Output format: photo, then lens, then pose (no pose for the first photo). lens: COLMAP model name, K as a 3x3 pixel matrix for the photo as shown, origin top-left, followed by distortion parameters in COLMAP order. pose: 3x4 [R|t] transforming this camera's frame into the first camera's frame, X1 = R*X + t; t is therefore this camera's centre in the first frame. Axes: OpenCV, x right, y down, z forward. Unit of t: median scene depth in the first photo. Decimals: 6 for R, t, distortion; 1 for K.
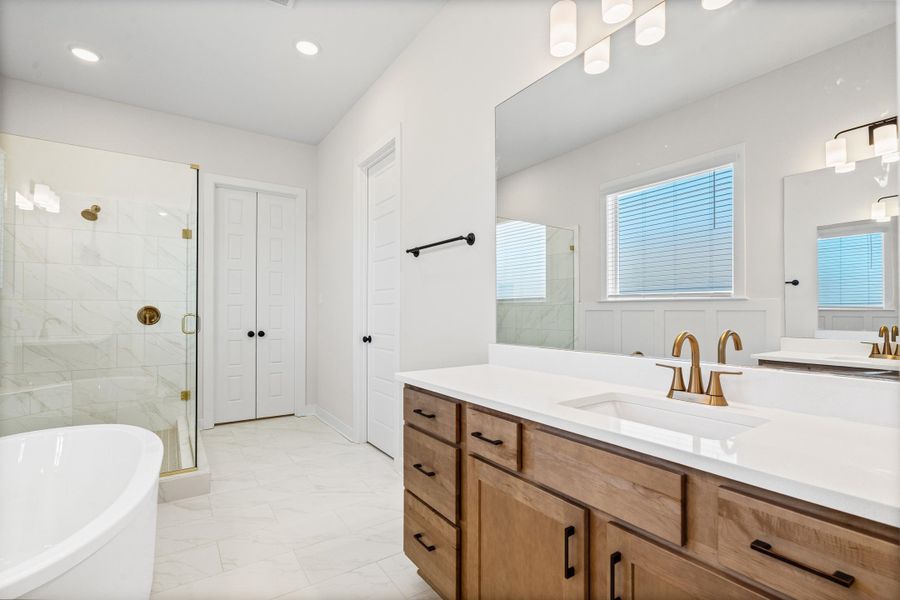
lens RADIAL K [[416.5, 0, 446.6], [0, 416.5, 309.8], [0, 0, 1]] dist [-0.001403, 0.000074]
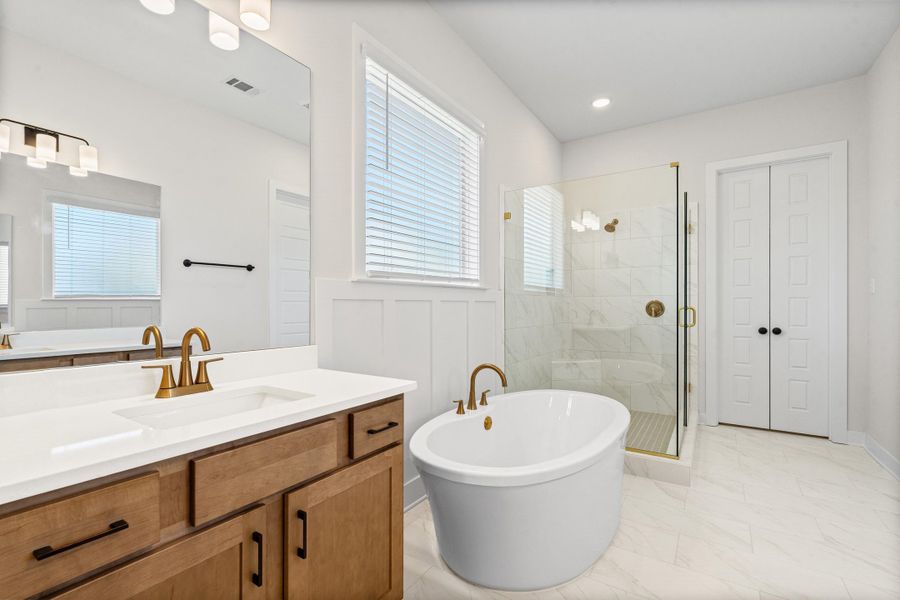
lens RADIAL K [[416.5, 0, 446.6], [0, 416.5, 309.8], [0, 0, 1]] dist [-0.001403, 0.000074]
pose [[0.368878, 0.009599, -0.929428, 0.117481], [0.005004, 0.999912, 0.012313, -0.000172], [0.929464, -0.009193, 0.368797, 0.076484]]
